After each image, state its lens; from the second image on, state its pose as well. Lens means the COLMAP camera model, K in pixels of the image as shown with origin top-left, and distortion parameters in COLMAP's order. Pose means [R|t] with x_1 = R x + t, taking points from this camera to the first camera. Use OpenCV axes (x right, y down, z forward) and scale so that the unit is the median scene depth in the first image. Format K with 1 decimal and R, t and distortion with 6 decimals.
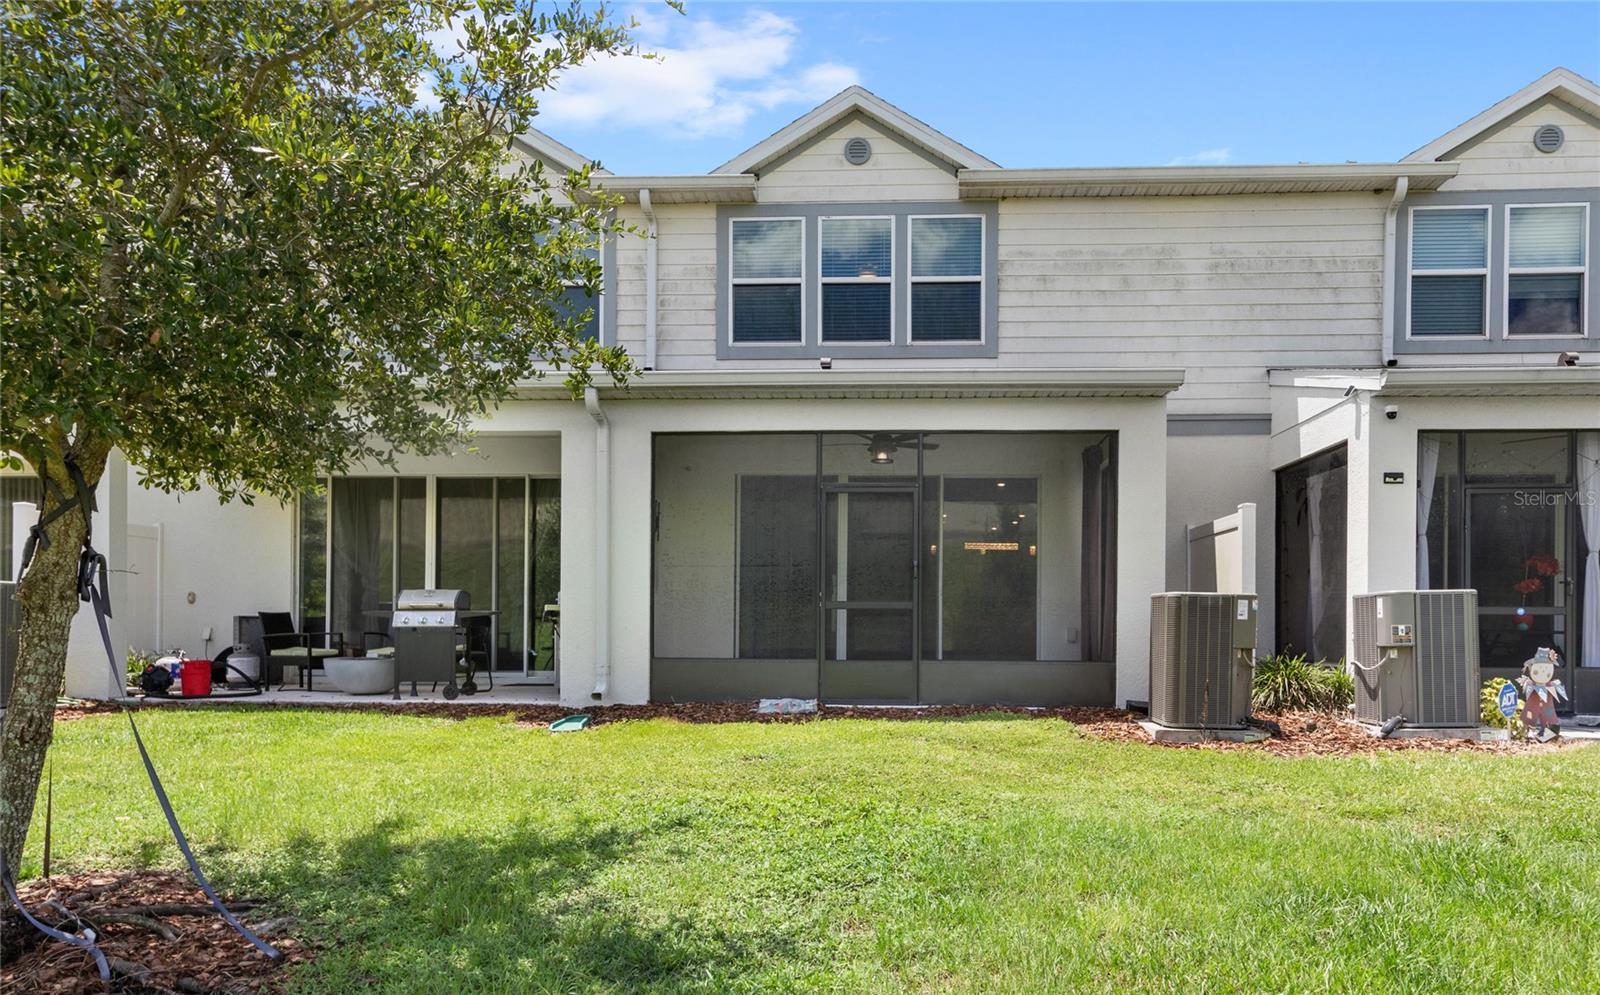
lens RADIAL K [[847.5, 0, 799.4], [0, 847.5, 514.8], [0, 0, 1]] dist [0.000799, 0.003371]
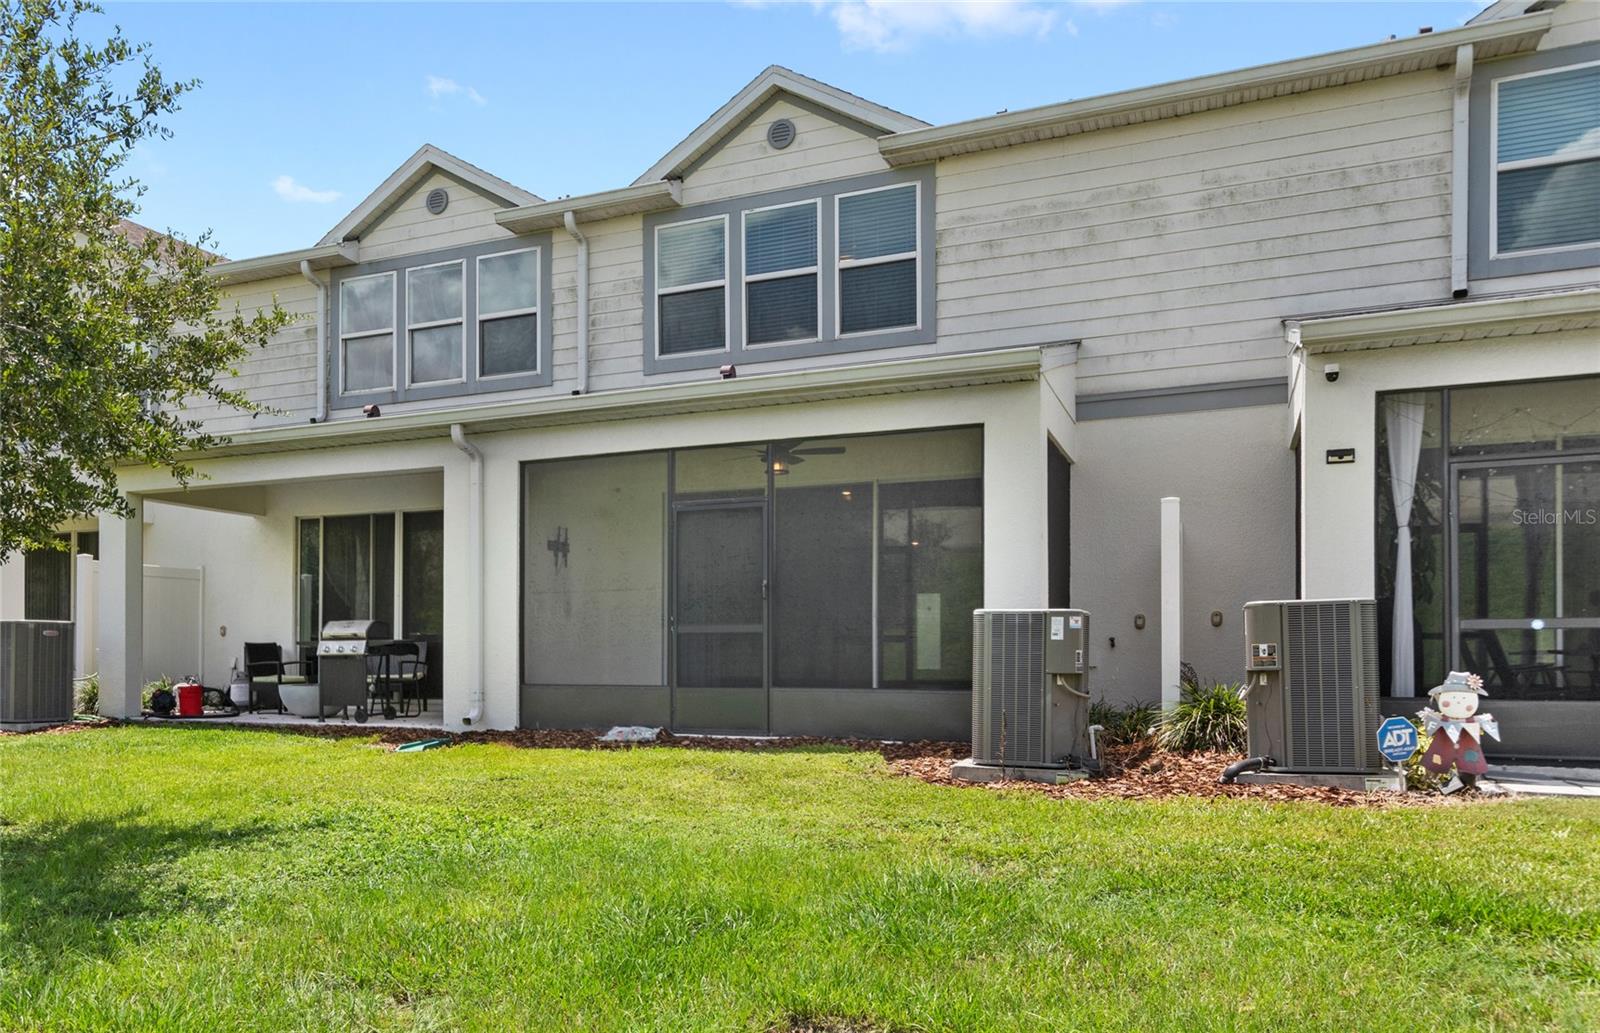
lens RADIAL K [[1032.7, 0, 799.5], [0, 1032.7, 503.0], [0, 0, 1]] dist [0.001956, -0.004237]
pose [[0.943755, -0.054281, -0.326160, 0.442049], [0.047285, 0.998450, -0.029347, 0.003848], [0.327247, 0.012274, 0.944859, -0.046323]]
